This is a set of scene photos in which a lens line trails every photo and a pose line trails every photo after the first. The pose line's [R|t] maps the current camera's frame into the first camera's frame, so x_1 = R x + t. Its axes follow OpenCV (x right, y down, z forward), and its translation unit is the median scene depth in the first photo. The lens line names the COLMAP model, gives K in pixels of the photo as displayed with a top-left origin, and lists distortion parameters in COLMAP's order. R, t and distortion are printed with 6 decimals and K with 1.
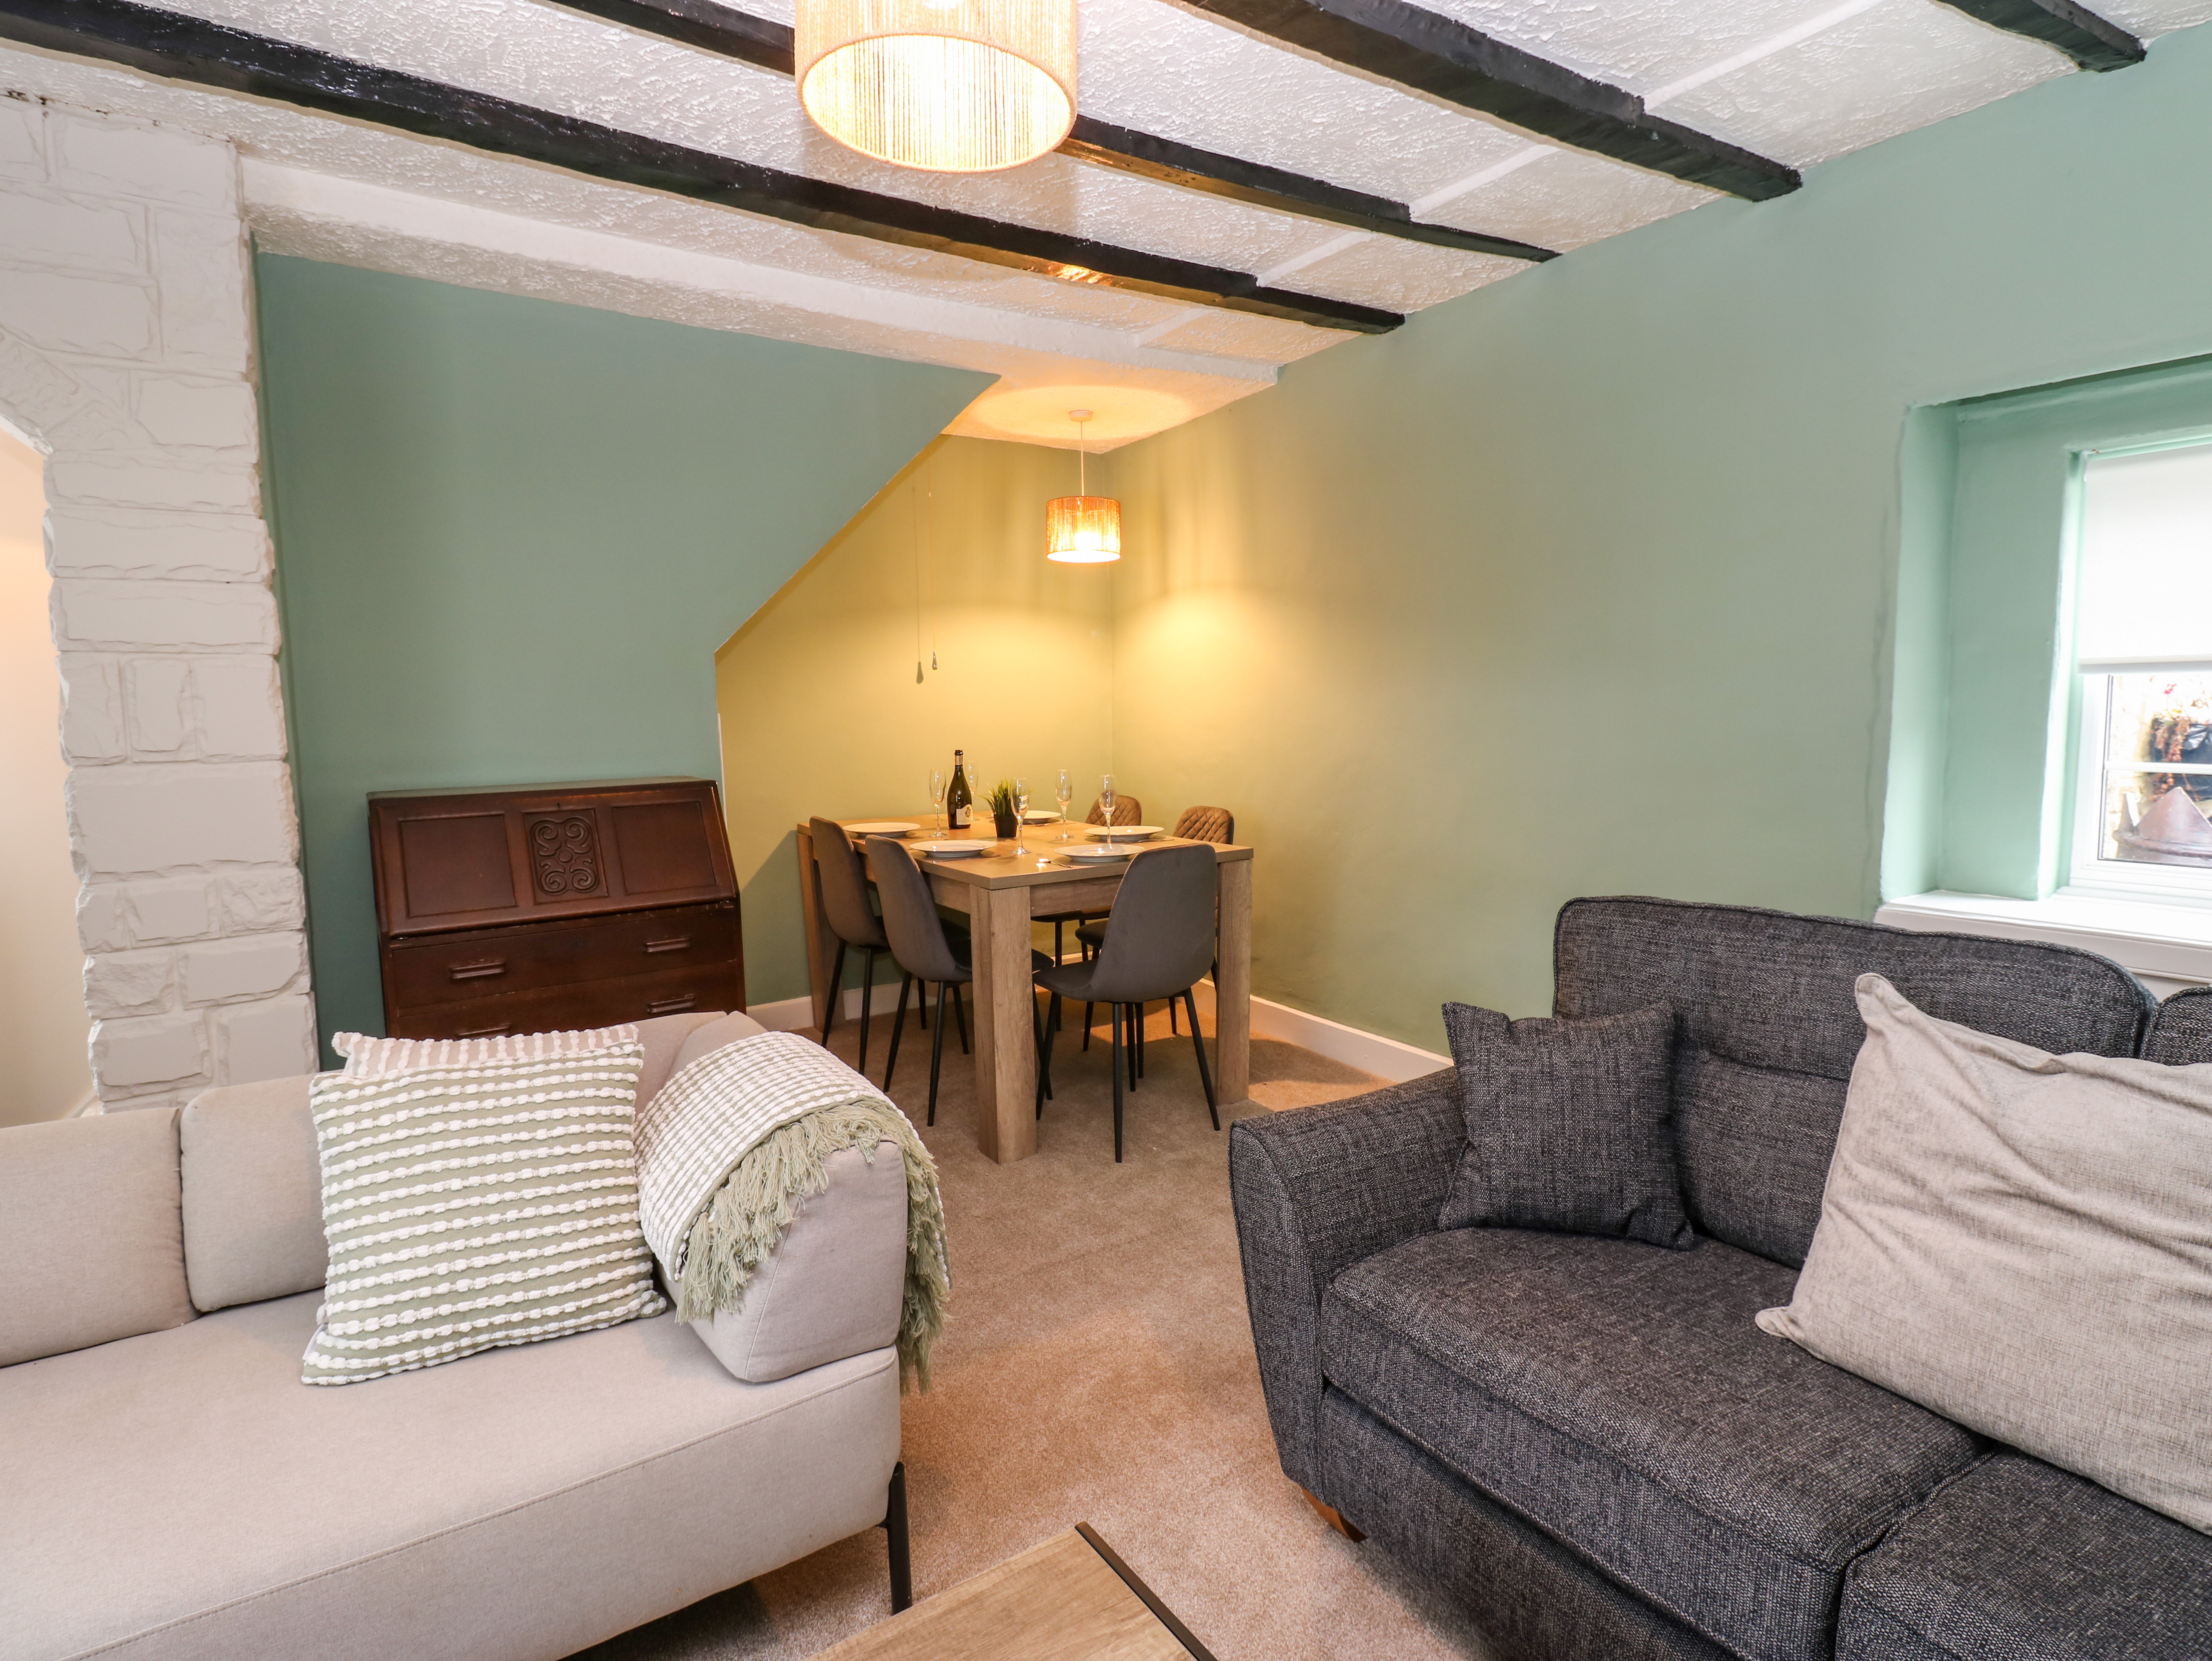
lens RADIAL K [[1152.6, 0, 1123.4], [0, 1152.6, 803.7], [0, 0, 1]] dist [0.003334, -0.016277]
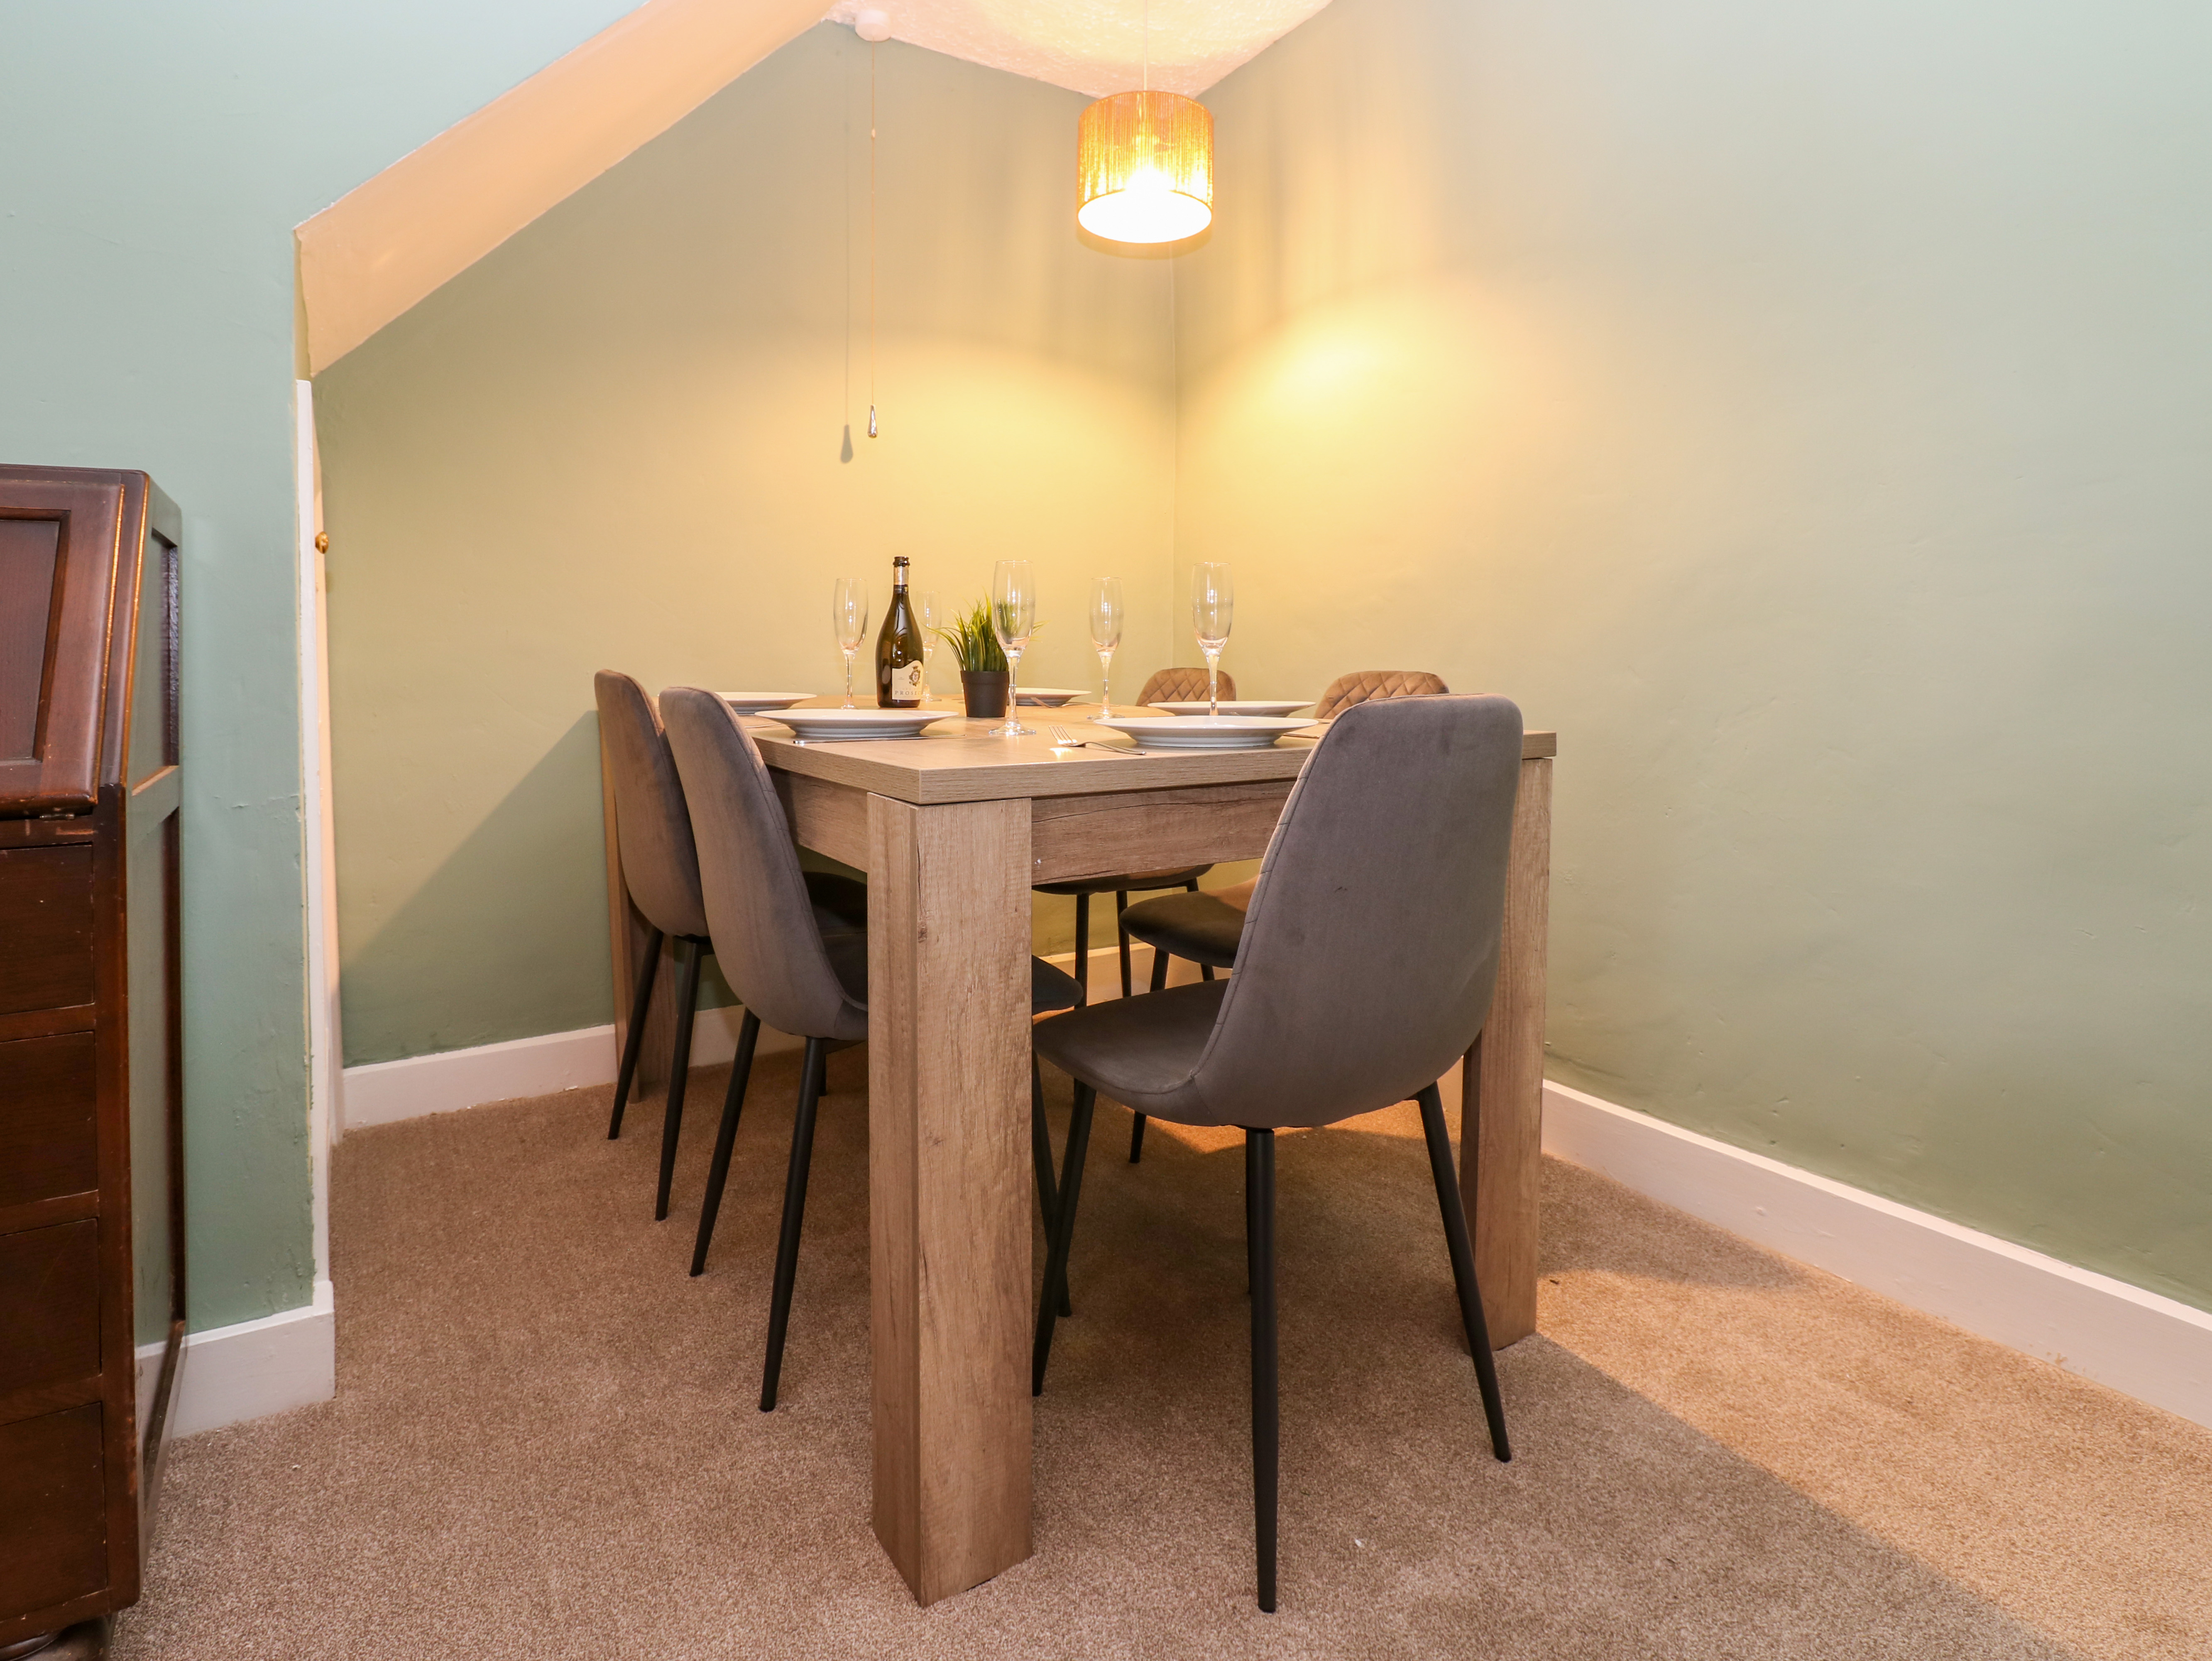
lens RADIAL K [[1192.0, 0, 1099.9], [0, 1192.0, 668.0], [0, 0, 1]] dist [0.003544, -0.012521]
pose [[0.999490, 0.018965, -0.025709, -0.041280], [-0.020963, 0.996588, -0.079832, 0.048256], [0.024108, 0.080330, 0.996477, 0.505652]]
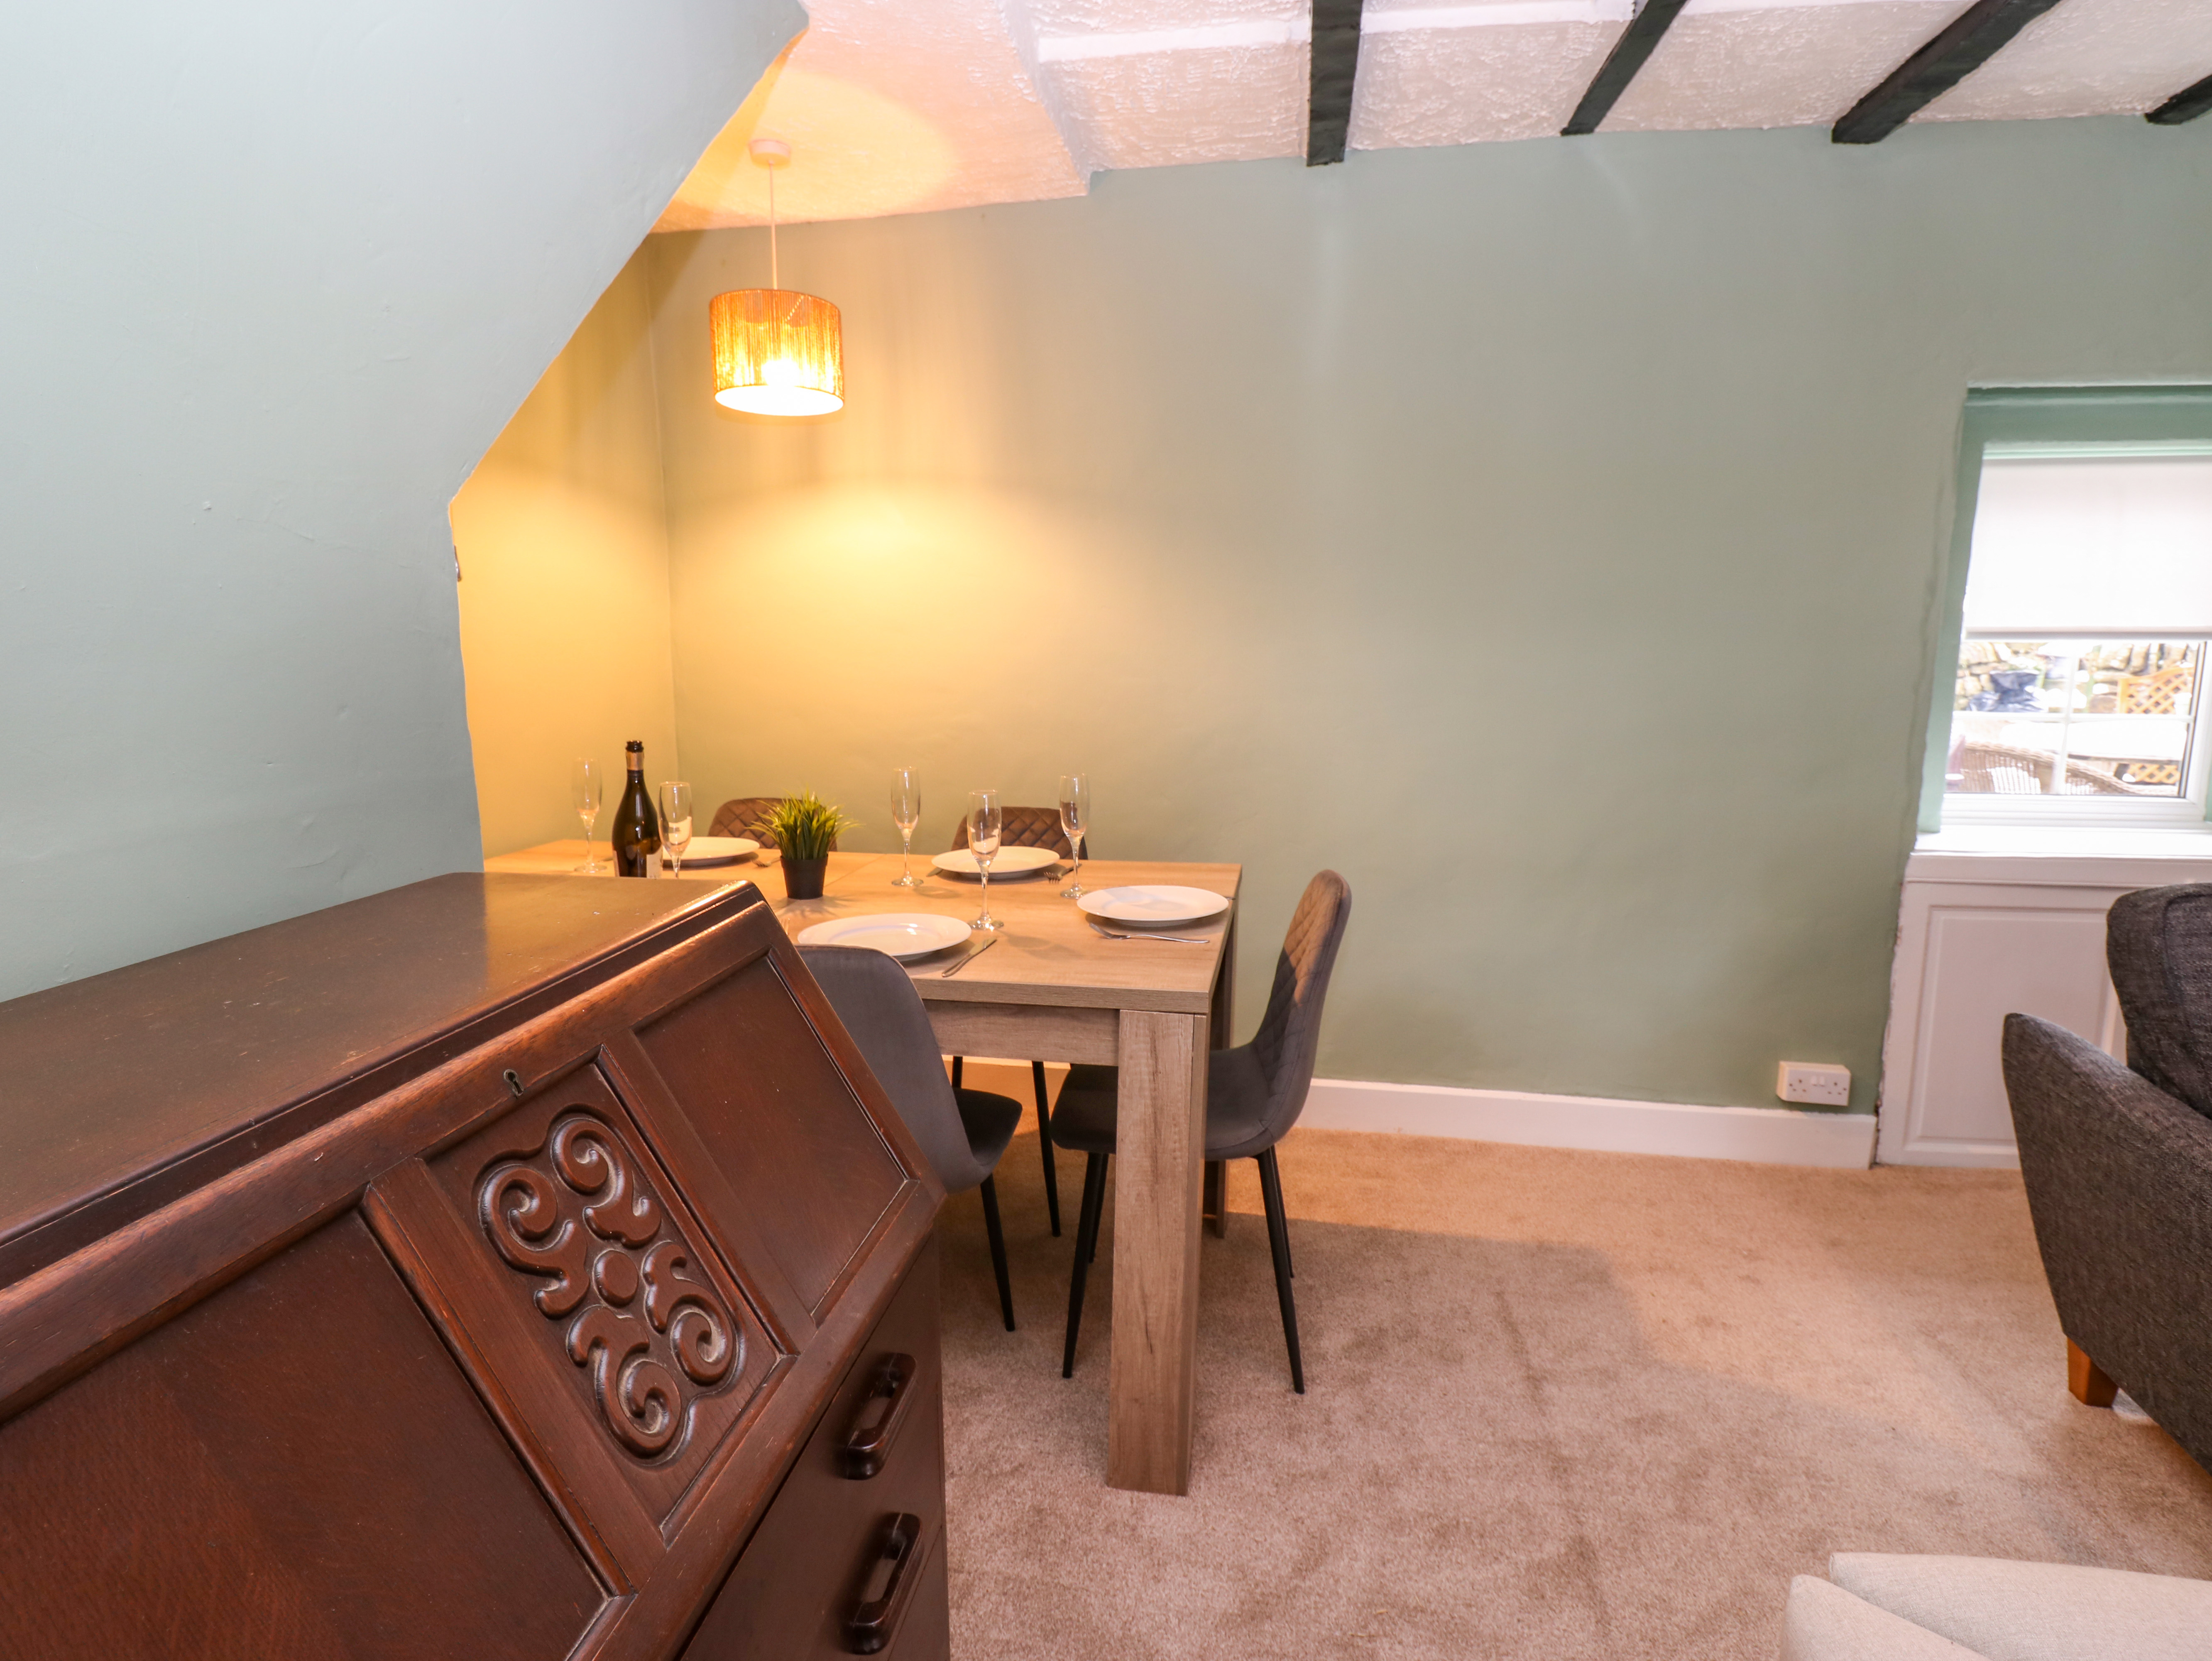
lens RADIAL K [[1153.1, 0, 1119.0], [0, 1153.1, 800.0], [0, 0, 1]] dist [0.002259, -0.015308]
pose [[0.672840, -0.085264, 0.734858, -0.407398], [0.053526, 0.996343, 0.066595, -0.046502], [-0.737849, -0.005474, 0.674943, 0.529262]]
